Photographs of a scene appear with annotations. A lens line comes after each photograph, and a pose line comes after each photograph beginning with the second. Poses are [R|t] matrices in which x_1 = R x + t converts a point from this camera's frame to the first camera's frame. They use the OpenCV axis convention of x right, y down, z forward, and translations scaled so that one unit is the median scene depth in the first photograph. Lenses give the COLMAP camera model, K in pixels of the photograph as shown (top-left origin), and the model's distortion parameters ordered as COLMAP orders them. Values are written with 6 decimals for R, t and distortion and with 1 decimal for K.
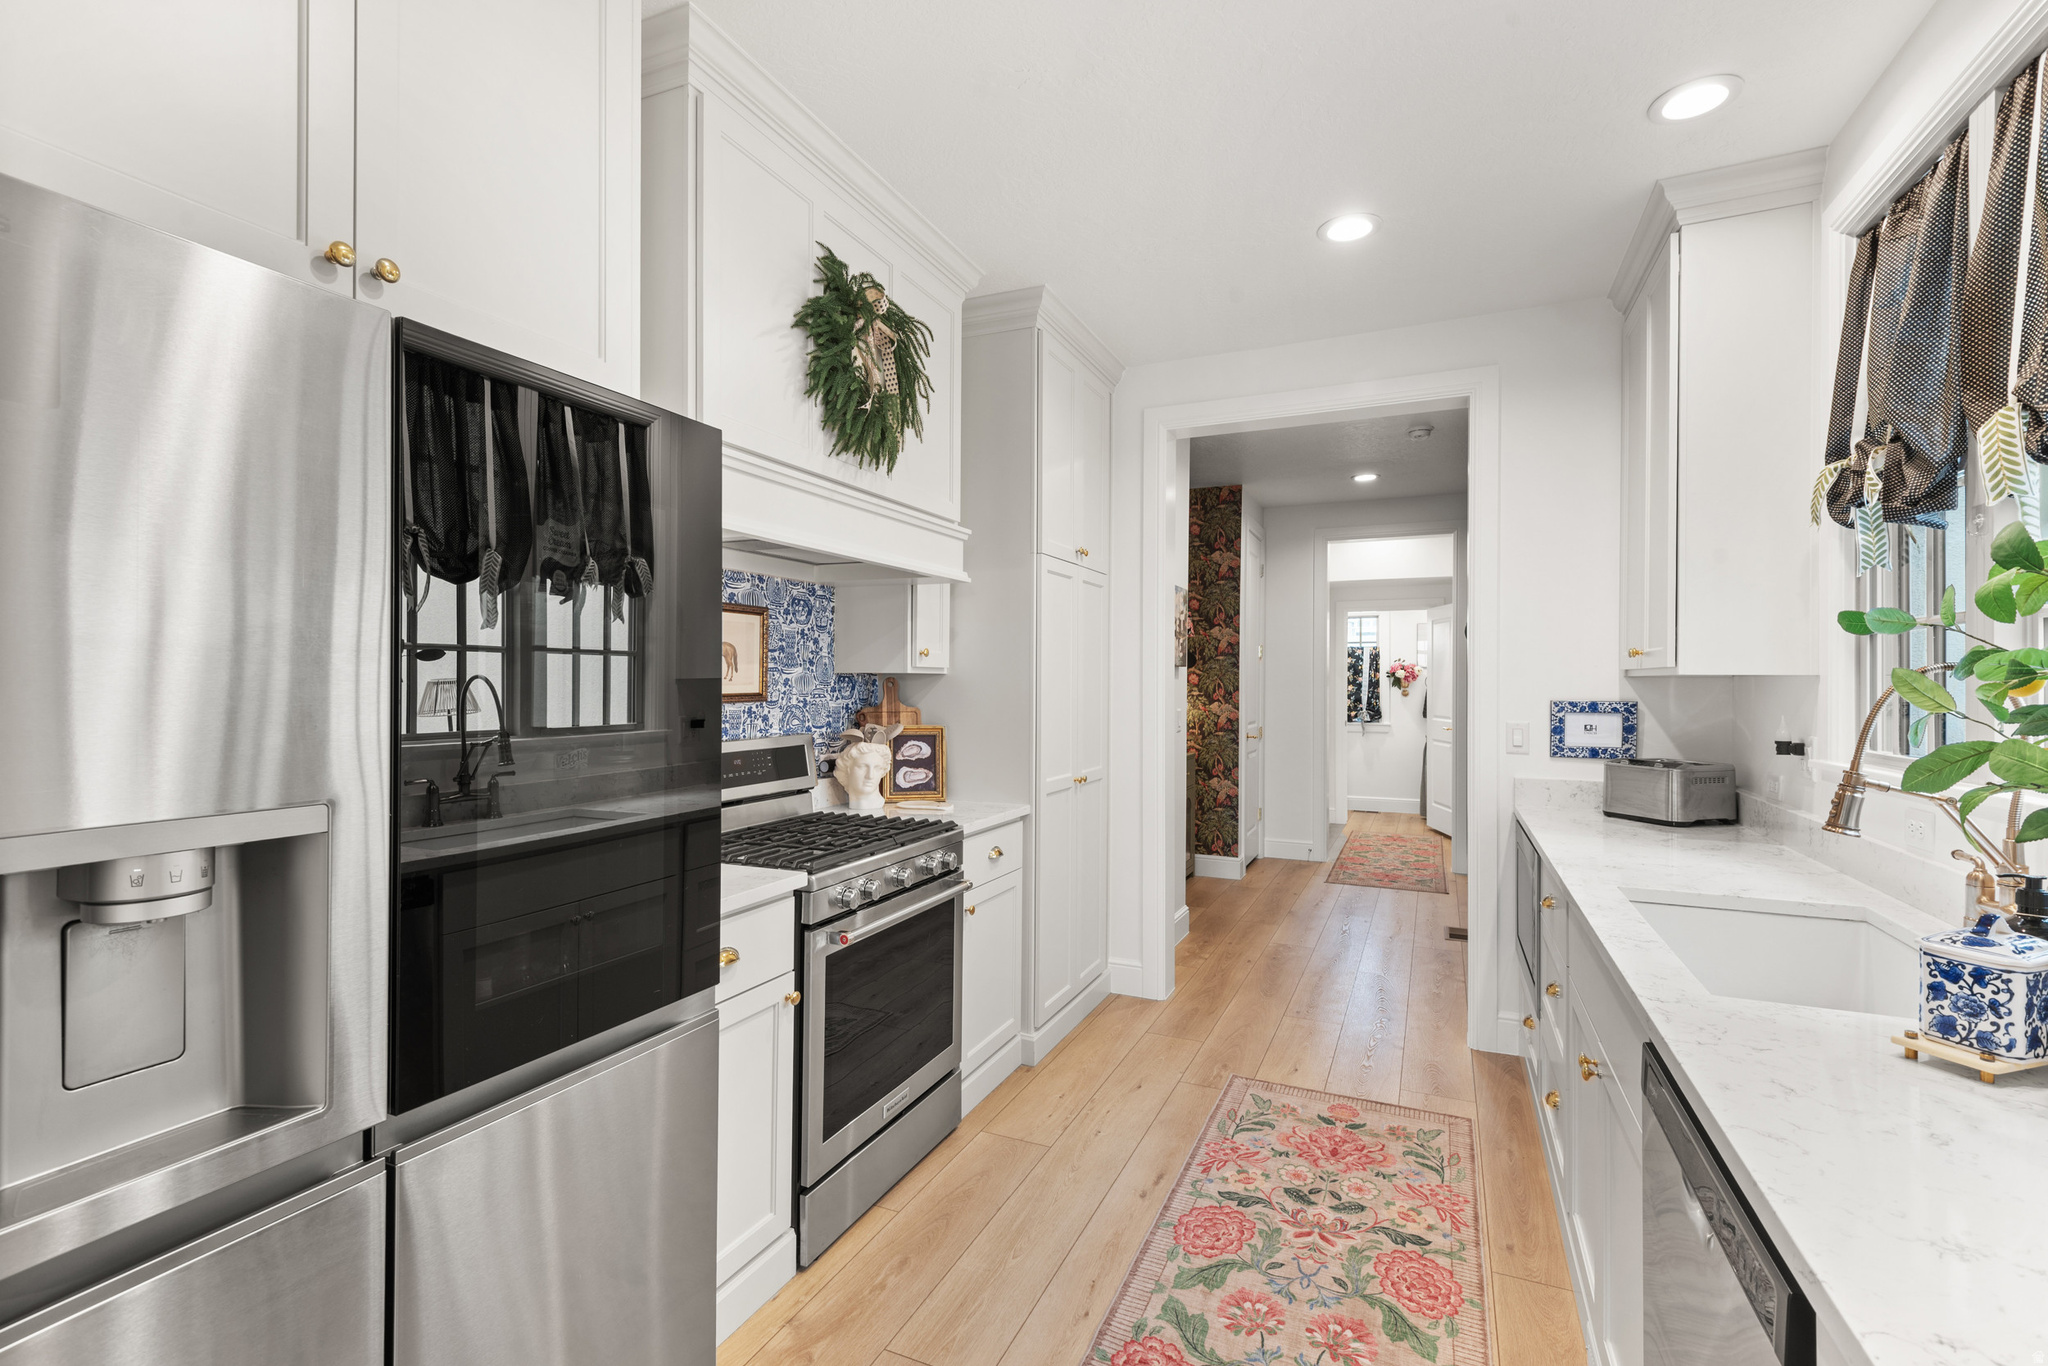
lens RADIAL K [[915.8, 0, 1024.2], [0, 915.8, 681.8], [0, 0, 1]] dist [0.012054, -0.003838]
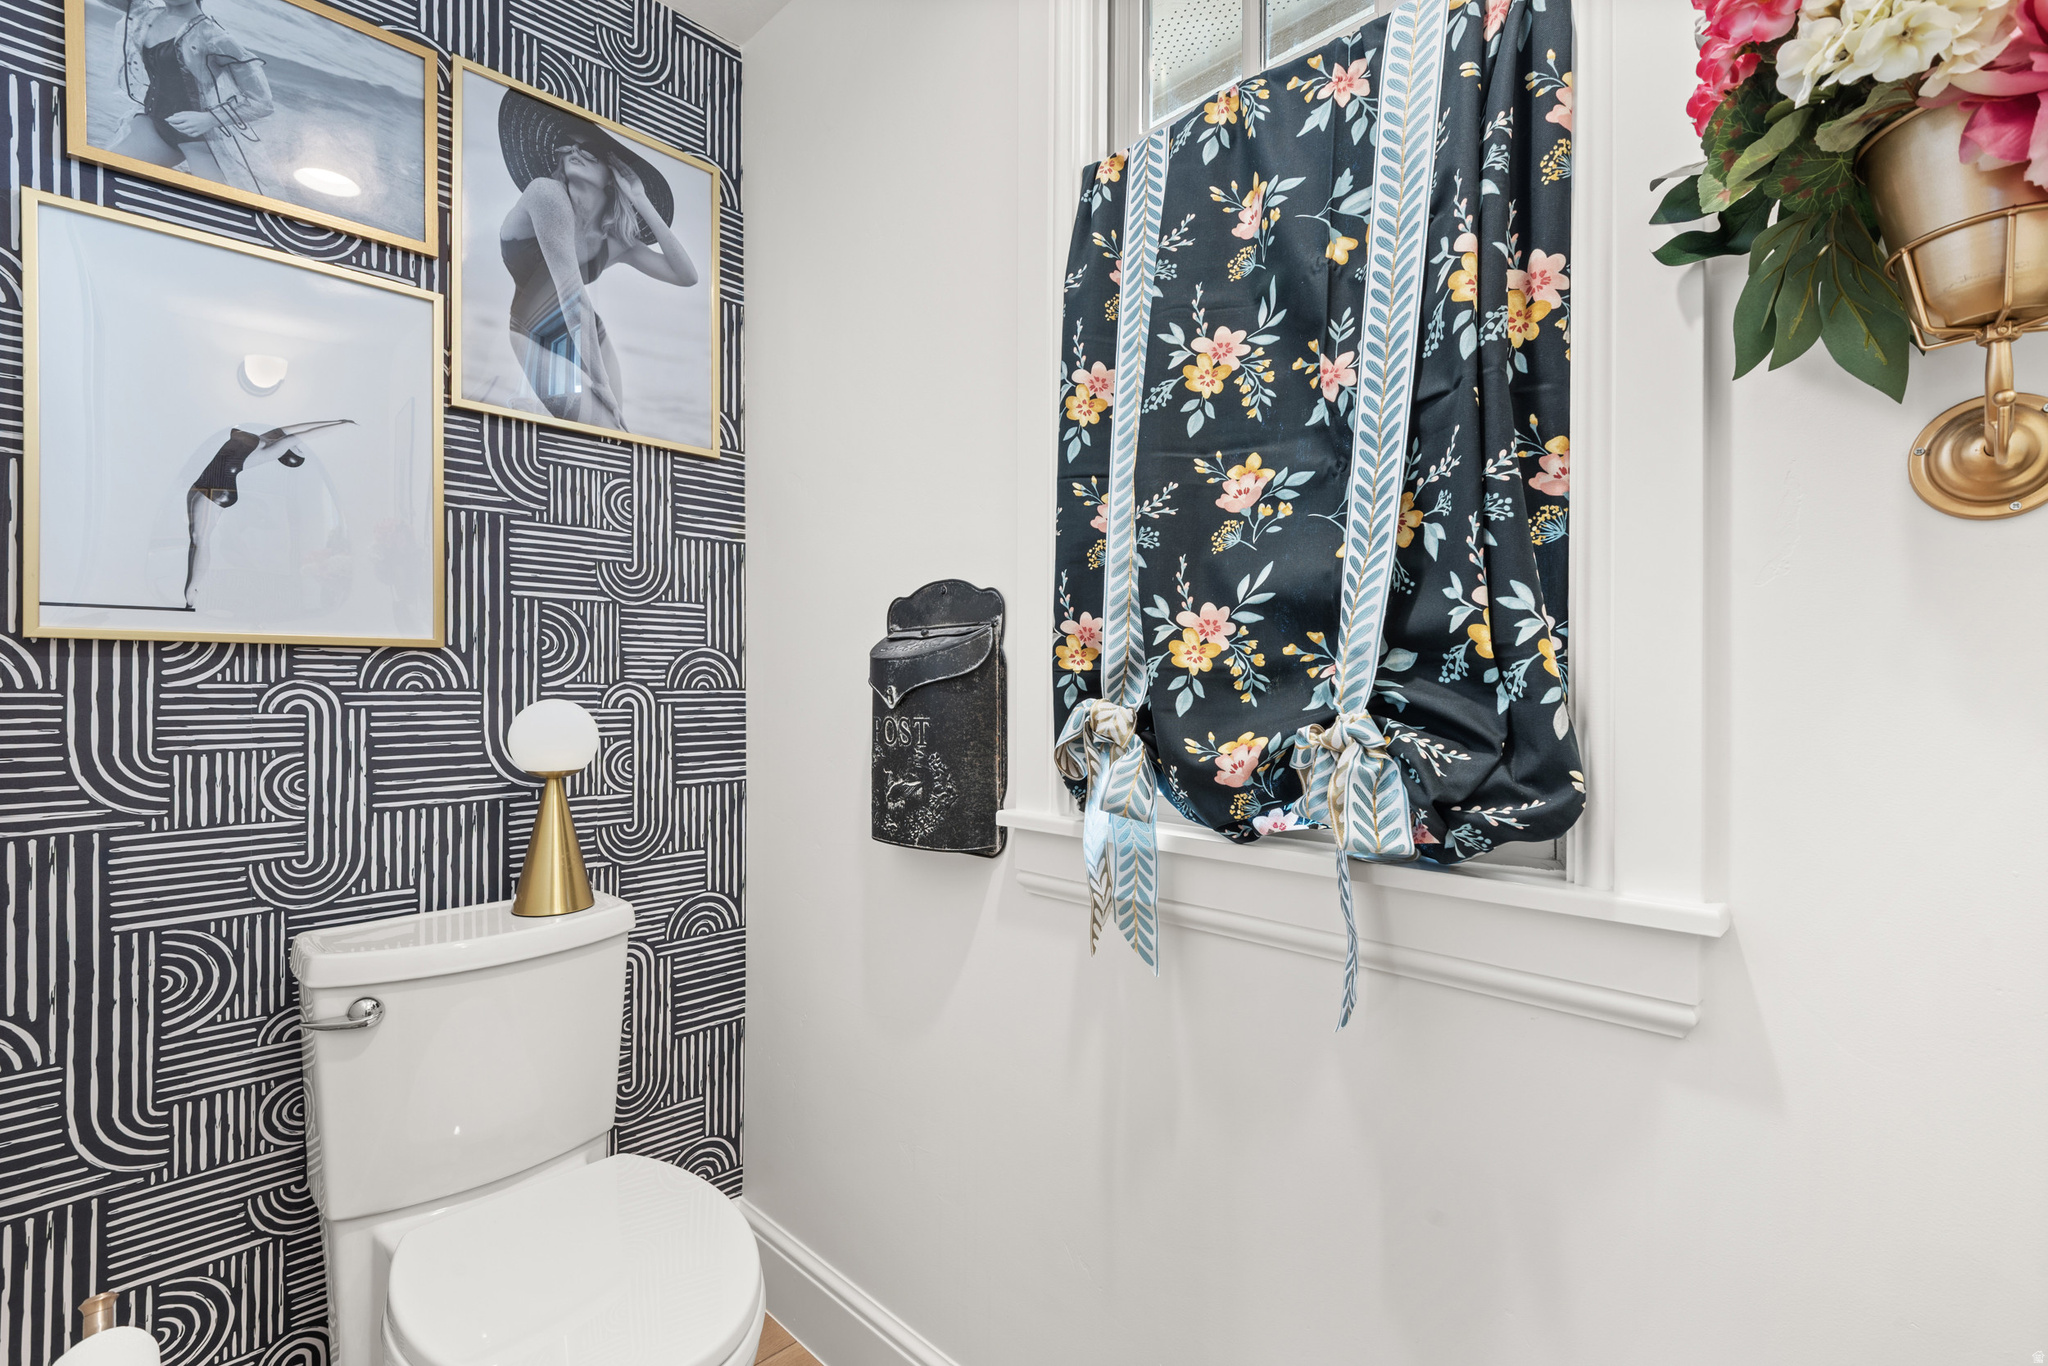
lens RADIAL K [[915.8, 0, 1028.9], [0, 915.8, 687.2], [0, 0, 1]] dist [0.012054, -0.003838]
pose [[0.938067, -0.003255, -0.346438, 0.371096], [0.004384, 0.999987, 0.002474, 0.027548], [0.346425, -0.003840, 0.938070, 0.909878]]
